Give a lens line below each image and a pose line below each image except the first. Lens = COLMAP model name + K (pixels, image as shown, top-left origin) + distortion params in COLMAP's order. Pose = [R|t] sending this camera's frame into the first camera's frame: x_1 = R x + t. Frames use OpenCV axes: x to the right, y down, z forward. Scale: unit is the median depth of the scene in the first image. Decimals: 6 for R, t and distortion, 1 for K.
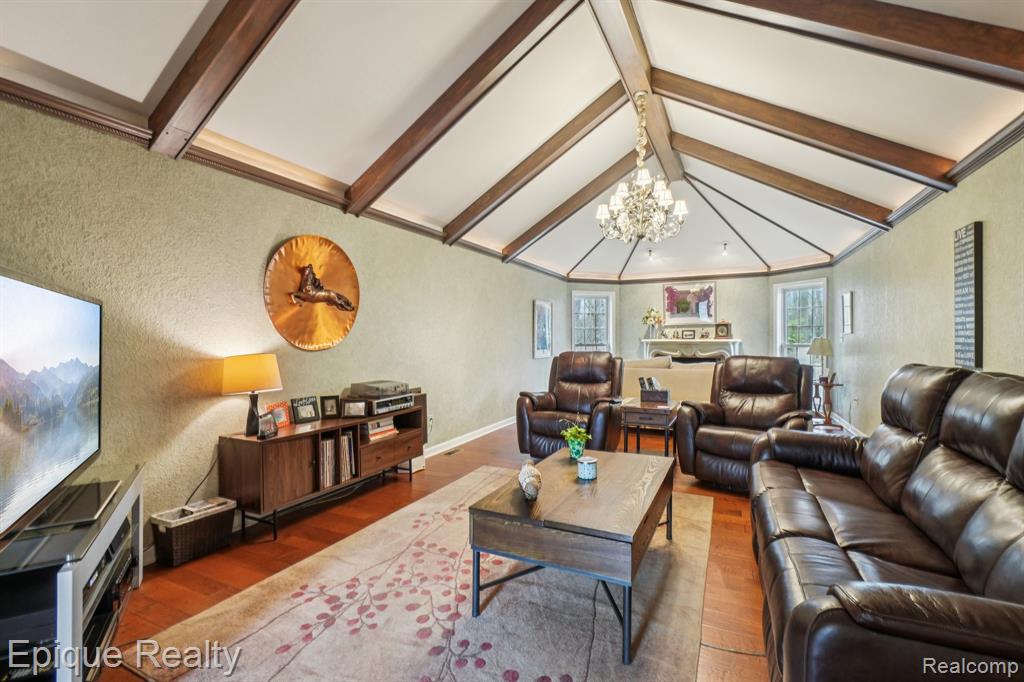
lens RADIAL K [[449.0, 0, 513.5], [0, 449.0, 344.2], [0, 0, 1]] dist [-0.010350, 0.000460]
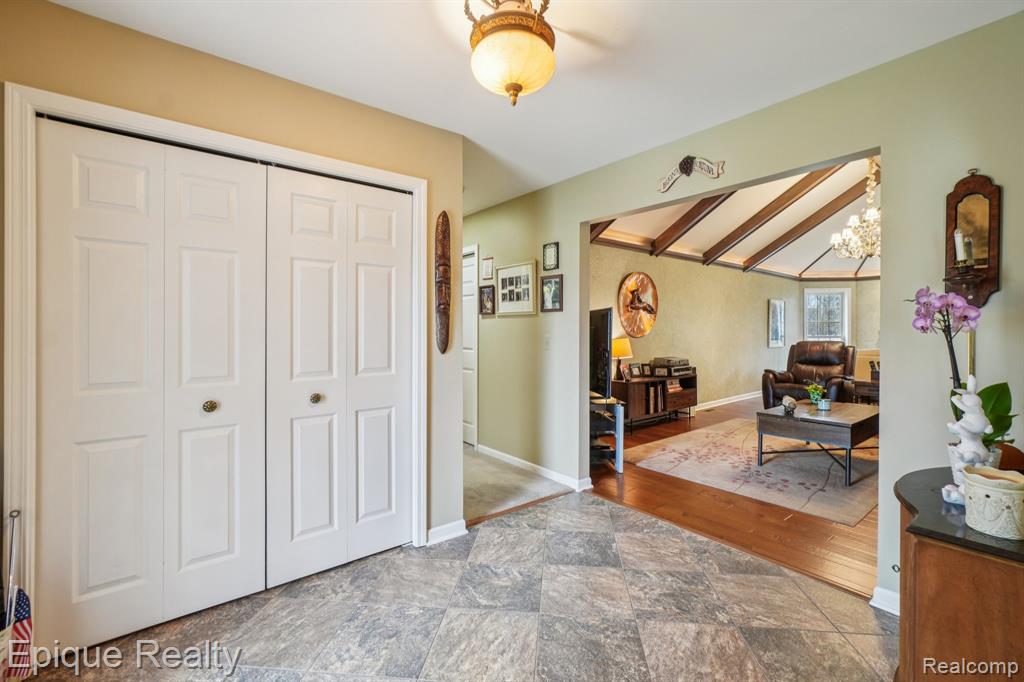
lens RADIAL K [[449.0, 0, 514.0], [0, 449.0, 333.8], [0, 0, 1]] dist [-0.010350, 0.000460]
pose [[0.908034, 0.004260, -0.418874, -0.120651], [-0.007458, 0.999954, -0.005998, 0.011468], [0.418829, 0.008571, 0.908025, -0.638779]]
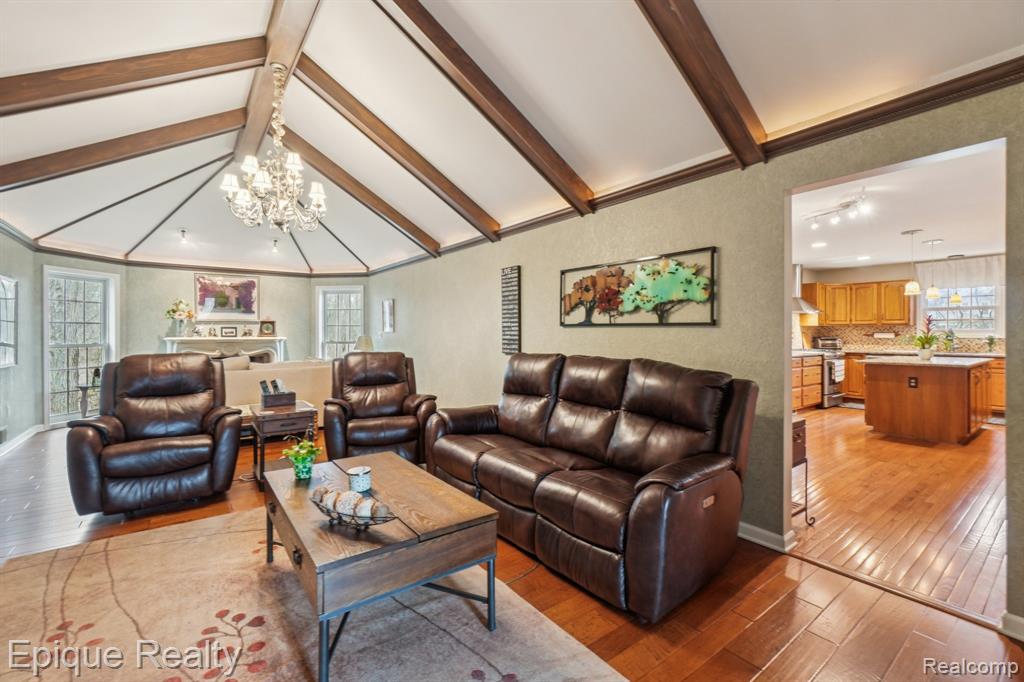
lens RADIAL K [[449.0, 0, 502.0], [0, 449.0, 332.3], [0, 0, 1]] dist [-0.010350, 0.000460]
pose [[0.455328, 0.006051, 0.890303, -0.299115], [0.012441, 0.999836, -0.013158, -0.003968], [-0.890237, 0.017067, 0.455178, 0.187596]]
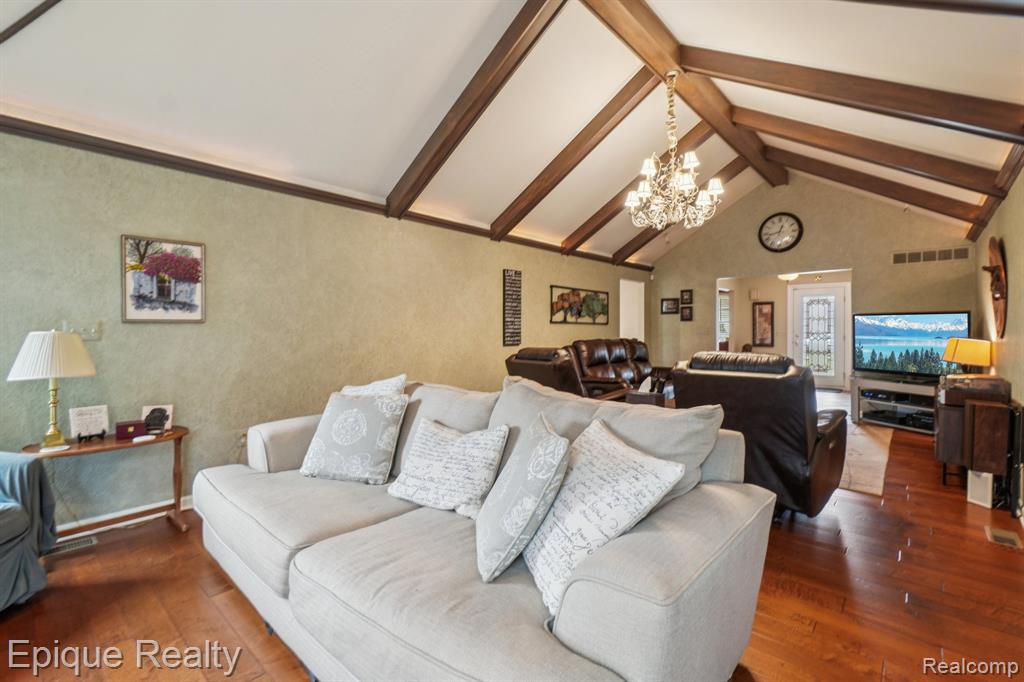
lens RADIAL K [[449.0, 0, 510.6], [0, 449.0, 337.9], [0, 0, 1]] dist [-0.010350, 0.000460]
pose [[-0.966991, 0.001274, 0.254808, 0.385898], [0.009297, 0.999498, 0.030284, -0.024611], [-0.254642, 0.031653, -0.966517, 1.931525]]
